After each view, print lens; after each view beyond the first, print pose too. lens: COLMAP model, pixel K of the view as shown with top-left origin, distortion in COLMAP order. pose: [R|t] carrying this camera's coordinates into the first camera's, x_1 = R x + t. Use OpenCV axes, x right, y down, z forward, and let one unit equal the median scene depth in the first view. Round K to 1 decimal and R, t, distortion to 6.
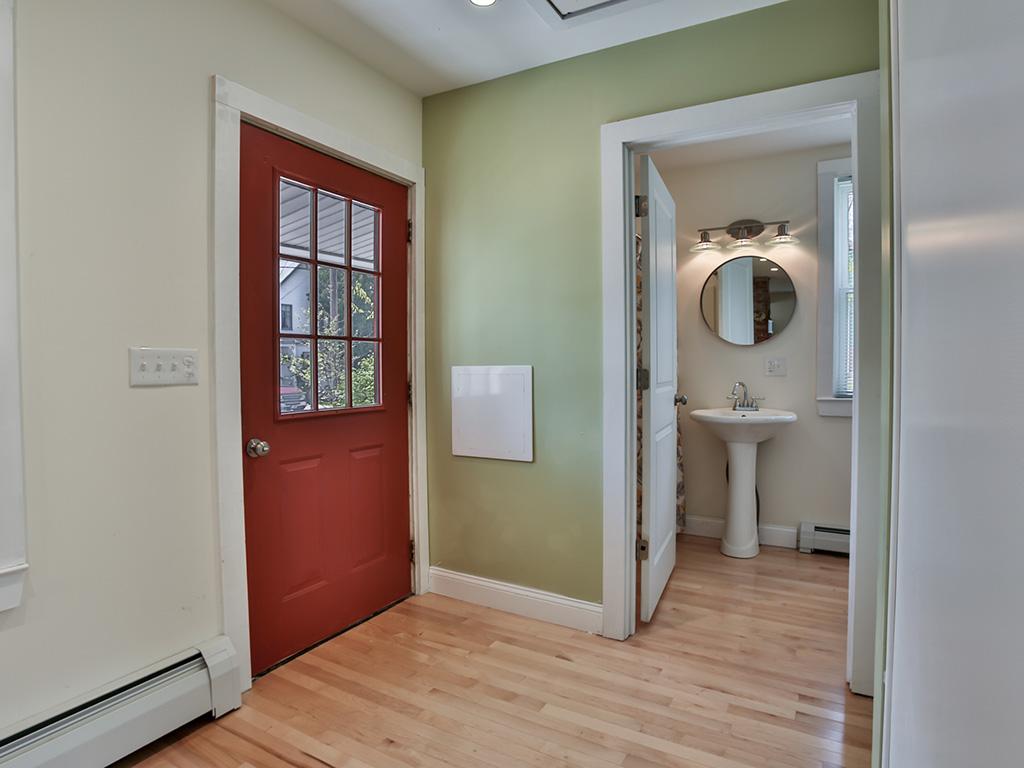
lens RADIAL K [[566.8, 0, 512.0], [0, 566.8, 384.0], [0, 0, 1]] dist [-0.056021, 0.000029]
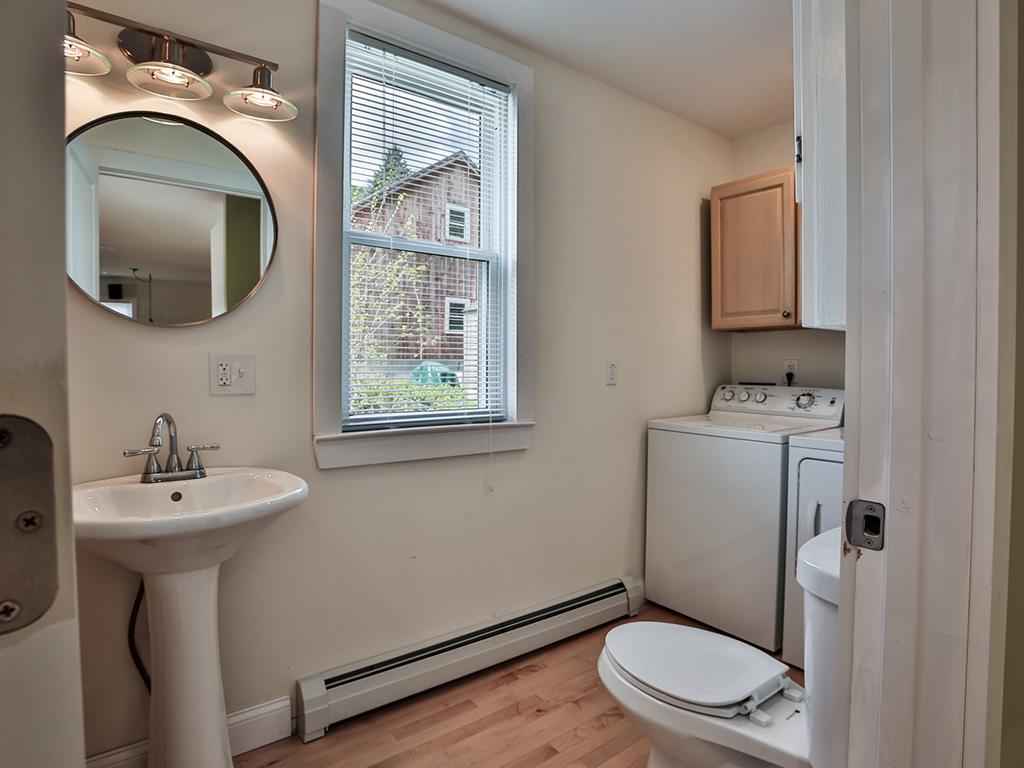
lens RADIAL K [[566.8, 0, 512.0], [0, 566.8, 384.0], [0, 0, 1]] dist [-0.056021, 0.000029]
pose [[0.406075, -0.021820, 0.913579, 0.143713], [0.025708, 0.999592, 0.012448, -0.023942], [-0.913478, 0.018432, 0.406471, 0.612281]]
